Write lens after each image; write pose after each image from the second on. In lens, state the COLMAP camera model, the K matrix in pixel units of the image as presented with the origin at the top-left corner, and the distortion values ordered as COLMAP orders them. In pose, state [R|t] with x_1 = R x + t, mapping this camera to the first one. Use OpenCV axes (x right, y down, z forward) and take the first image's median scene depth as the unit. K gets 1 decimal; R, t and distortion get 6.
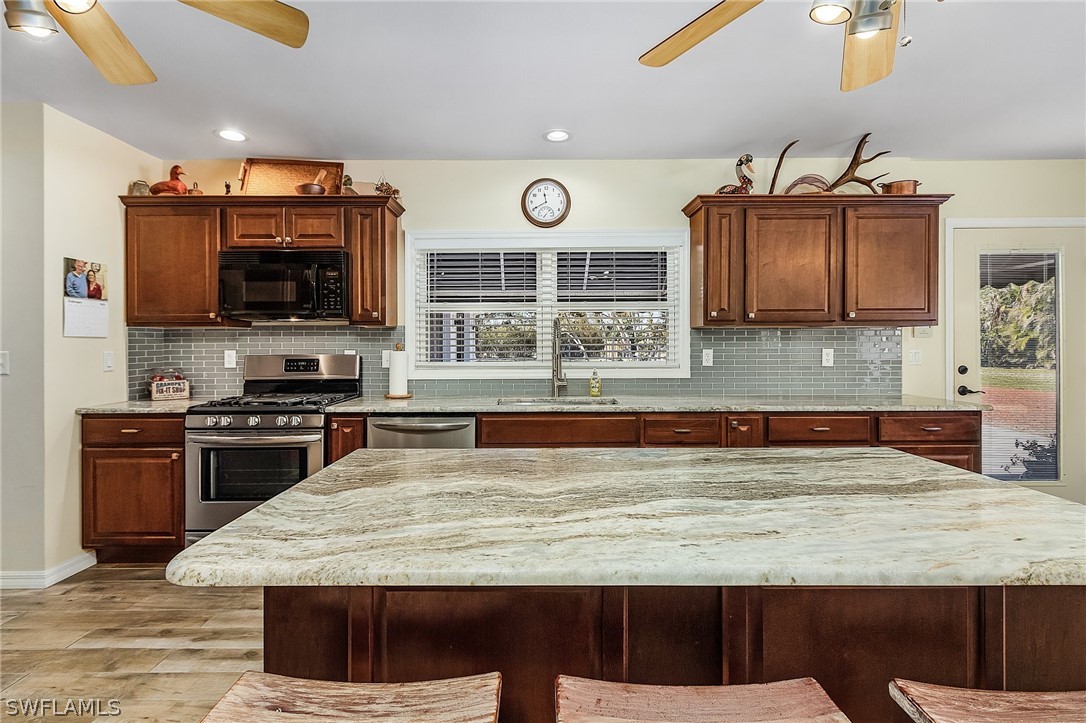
lens RADIAL K [[510.5, 0, 540.4], [0, 510.5, 345.9], [0, 0, 1]] dist [0.002207, 0.000180]
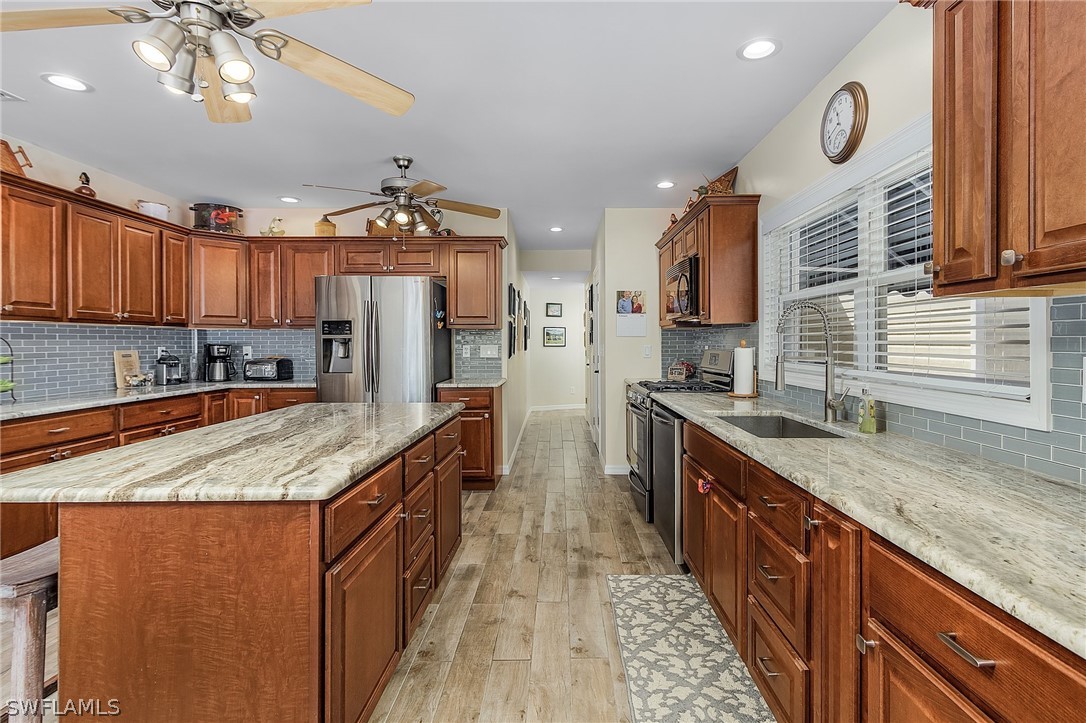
lens RADIAL K [[535.5, 0, 554.3], [0, 535.5, 328.3], [0, 0, 1]] dist [0.000249, 0.000102]
pose [[-0.007650, -0.021729, -0.999735, 0.767184], [0.000665, 0.999764, -0.021735, -0.005125], [0.999971, -0.000831, -0.007634, 0.680406]]
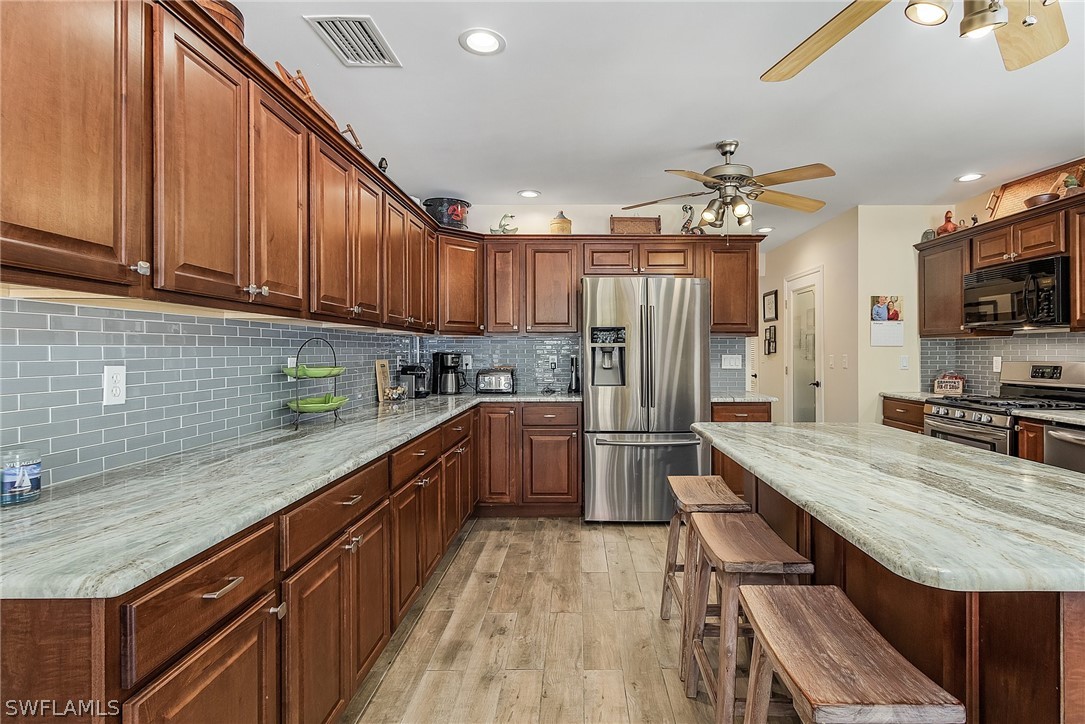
lens RADIAL K [[542.6, 0, 567.3], [0, 542.6, 331.9], [0, 0, 1]] dist [-0.001628, -0.001284]
pose [[-0.013459, -0.032043, -0.999396, 0.650664], [-0.003446, 0.999482, -0.032000, -0.004035], [0.999903, 0.003014, -0.013562, 0.067230]]
